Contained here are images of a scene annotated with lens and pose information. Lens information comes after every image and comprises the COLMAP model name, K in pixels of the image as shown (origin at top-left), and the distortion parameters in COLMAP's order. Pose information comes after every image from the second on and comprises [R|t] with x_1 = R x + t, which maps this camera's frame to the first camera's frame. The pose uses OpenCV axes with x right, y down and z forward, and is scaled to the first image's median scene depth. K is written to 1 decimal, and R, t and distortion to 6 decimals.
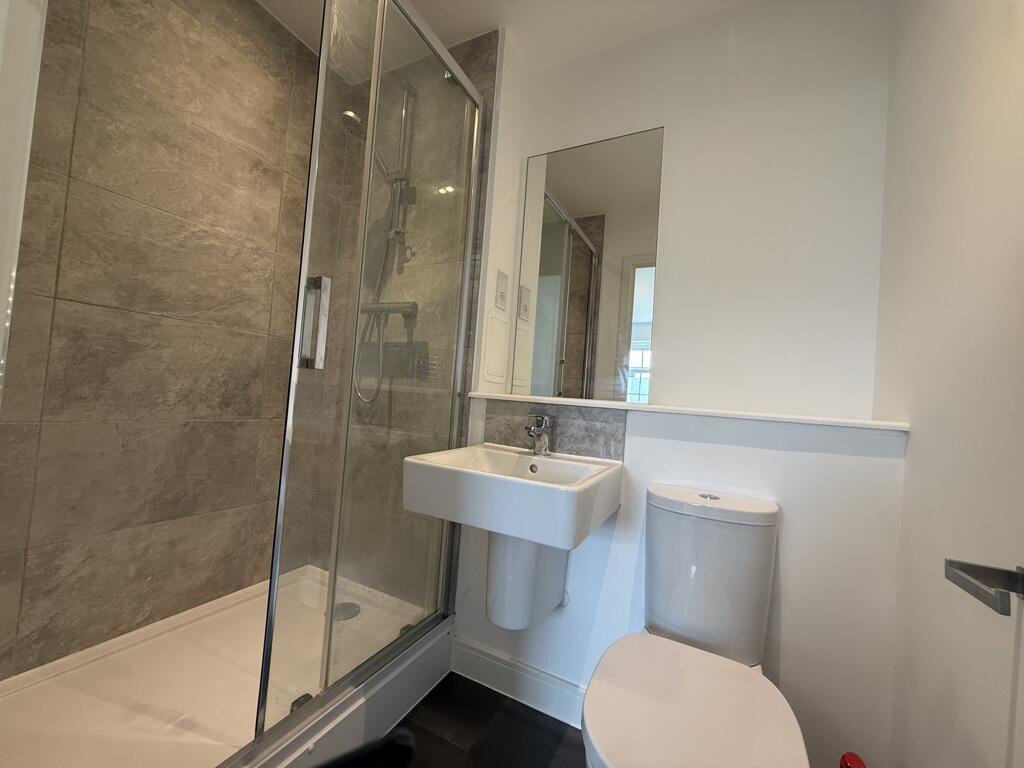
lens RADIAL K [[407.1, 0, 519.6], [0, 407.1, 383.9], [0, 0, 1]] dist [-0.000474, 0.000524]
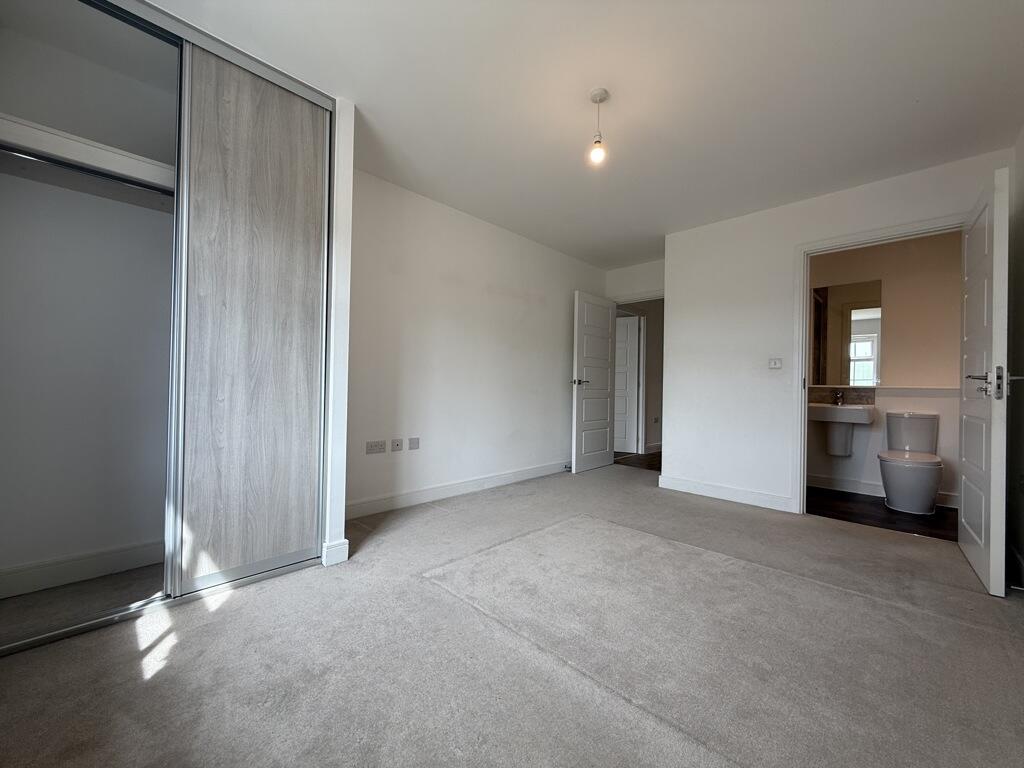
lens RADIAL K [[407.1, 0, 519.6], [0, 407.1, 383.9], [0, 0, 1]] dist [-0.000474, 0.000524]
pose [[0.946366, -0.057897, -0.317867, -0.668905], [0.061141, 0.998129, 0.000230, -0.068267], [0.317259, -0.019652, 0.948135, -1.420994]]
